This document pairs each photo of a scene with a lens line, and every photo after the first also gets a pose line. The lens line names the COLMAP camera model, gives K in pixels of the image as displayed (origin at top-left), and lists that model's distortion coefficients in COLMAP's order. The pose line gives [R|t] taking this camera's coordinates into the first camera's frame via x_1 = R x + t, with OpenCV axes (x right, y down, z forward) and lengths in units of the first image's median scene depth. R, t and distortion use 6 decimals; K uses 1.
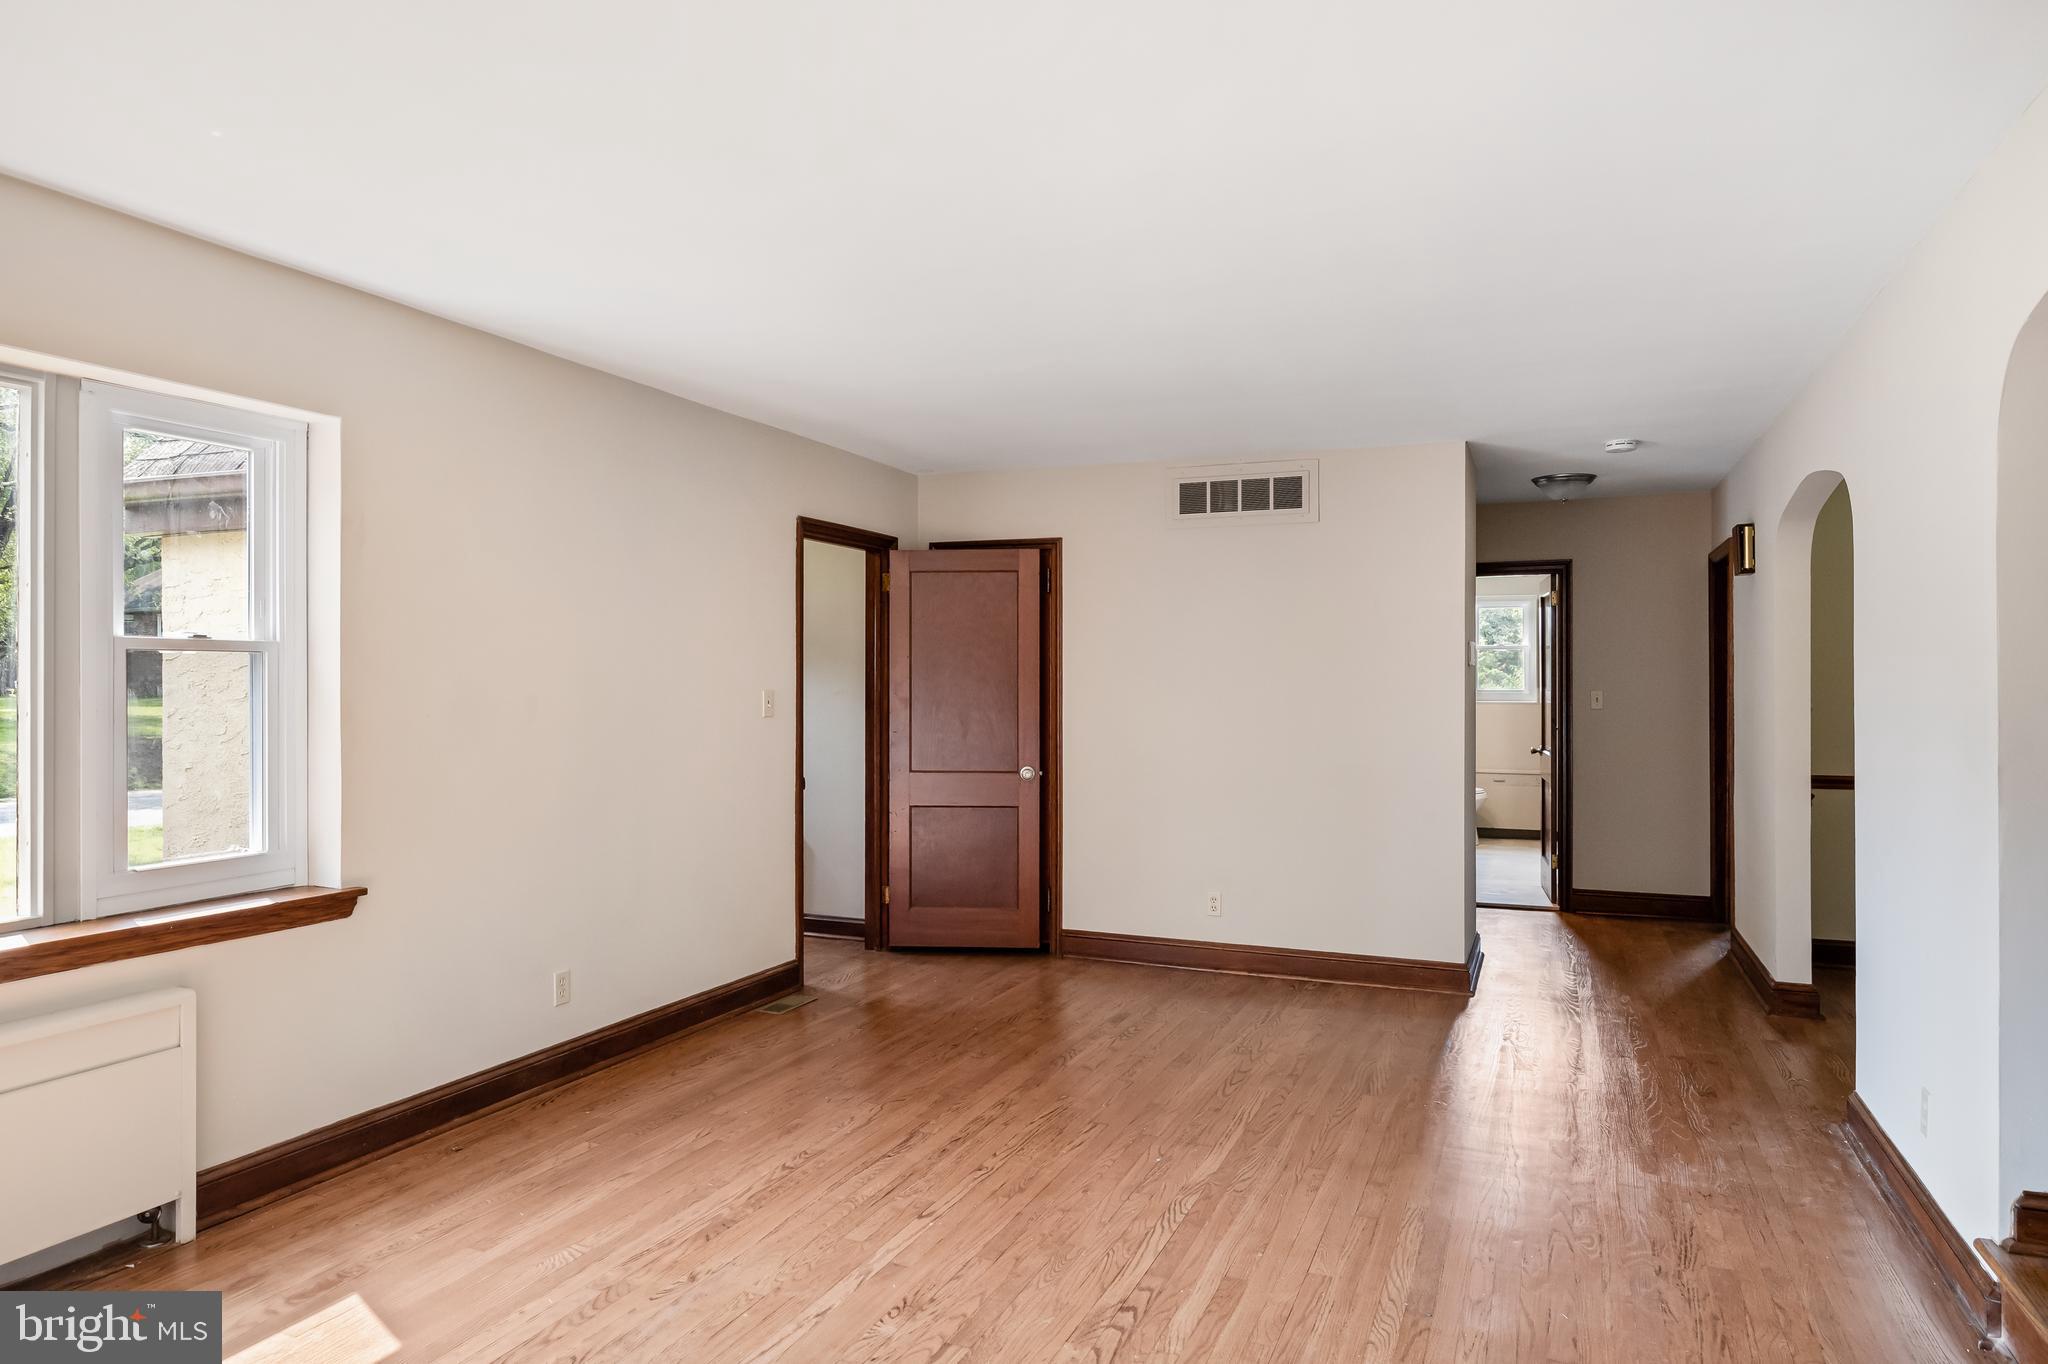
lens RADIAL K [[1231.8, 0, 1033.6], [0, 1231.8, 685.4], [0, 0, 1]] dist [-0.006136, -0.000454]
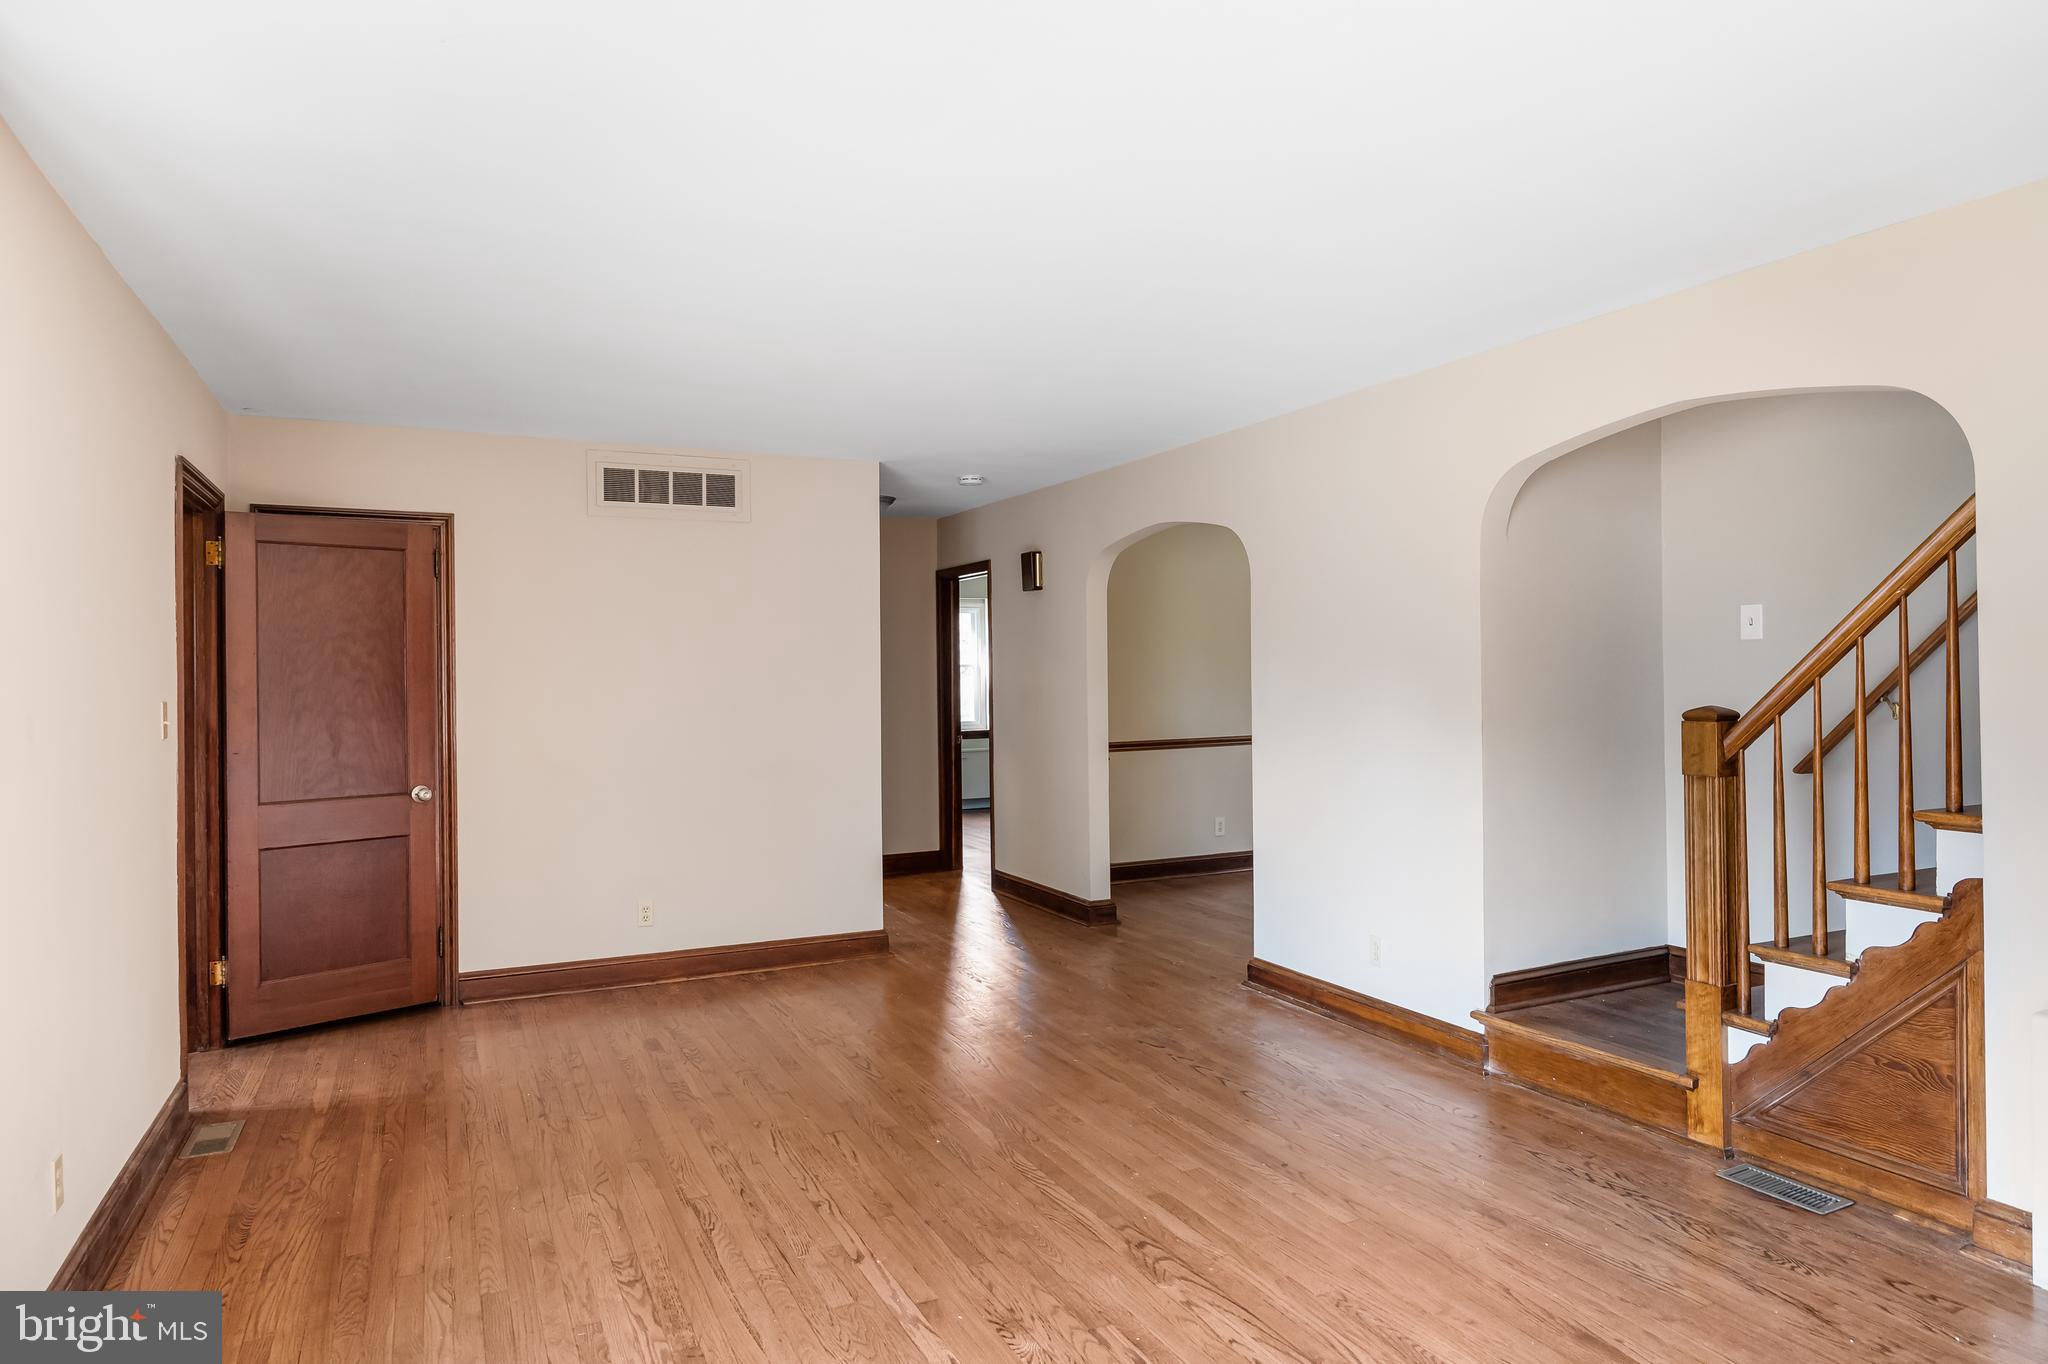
lens RADIAL K [[1218.5, 0, 1025.0], [0, 1218.5, 673.2], [0, 0, 1]] dist [0.000513, -0.000103]
pose [[0.666850, -0.010046, 0.745125, -0.386425], [0.014649, 0.999893, 0.000372, -0.004845], [-0.745048, 0.010667, 0.666925, 0.162914]]
